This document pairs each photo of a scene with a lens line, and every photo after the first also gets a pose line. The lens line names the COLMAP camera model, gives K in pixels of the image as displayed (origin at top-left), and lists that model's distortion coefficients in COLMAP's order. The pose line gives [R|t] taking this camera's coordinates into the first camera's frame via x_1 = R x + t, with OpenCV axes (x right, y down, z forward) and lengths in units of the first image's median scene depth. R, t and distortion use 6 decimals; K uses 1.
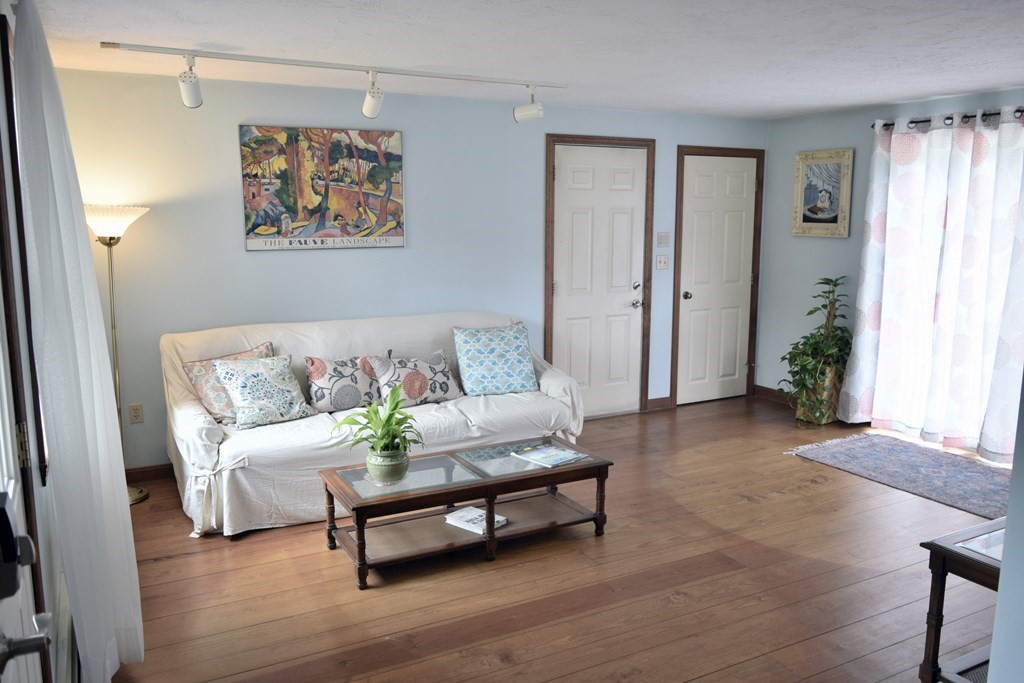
lens RADIAL K [[815.4, 0, 512.0], [0, 815.4, 341.5], [0, 0, 1]] dist [-0.004941, 0.006298]
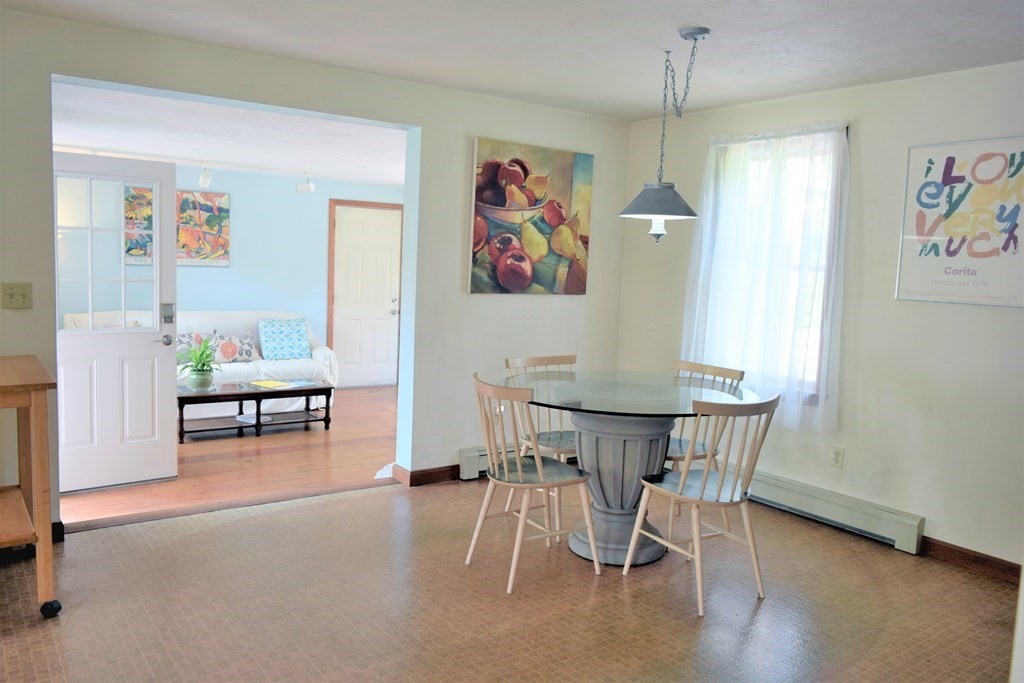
lens RADIAL K [[806.3, 0, 512.0], [0, 806.3, 341.5], [0, 0, 1]] dist [-0.013738, 0.000589]
pose [[0.990255, 0.022844, 0.137380, 0.202878], [-0.015059, 0.998235, -0.057440, 0.111218], [-0.138450, 0.054811, 0.988852, -0.615279]]
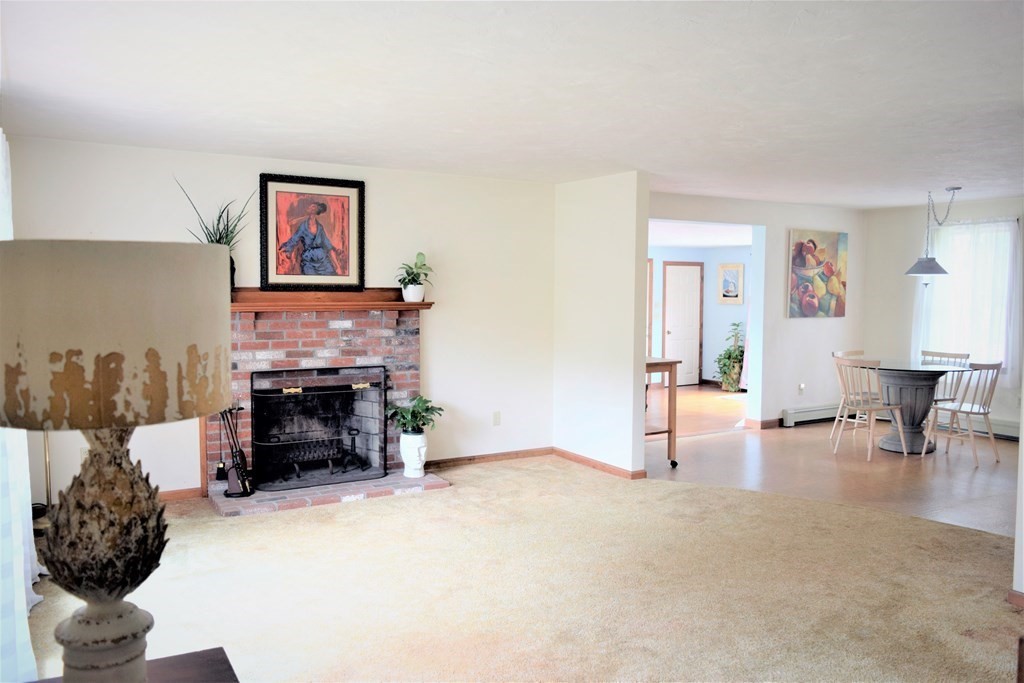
lens RADIAL K [[815.4, 0, 512.0], [0, 815.4, 341.5], [0, 0, 1]] dist [-0.004941, 0.006298]
pose [[0.998661, -0.001122, 0.051722, -0.361046], [0.006141, 0.995267, -0.096979, 0.205911], [-0.051369, 0.097167, 0.993942, -1.287800]]
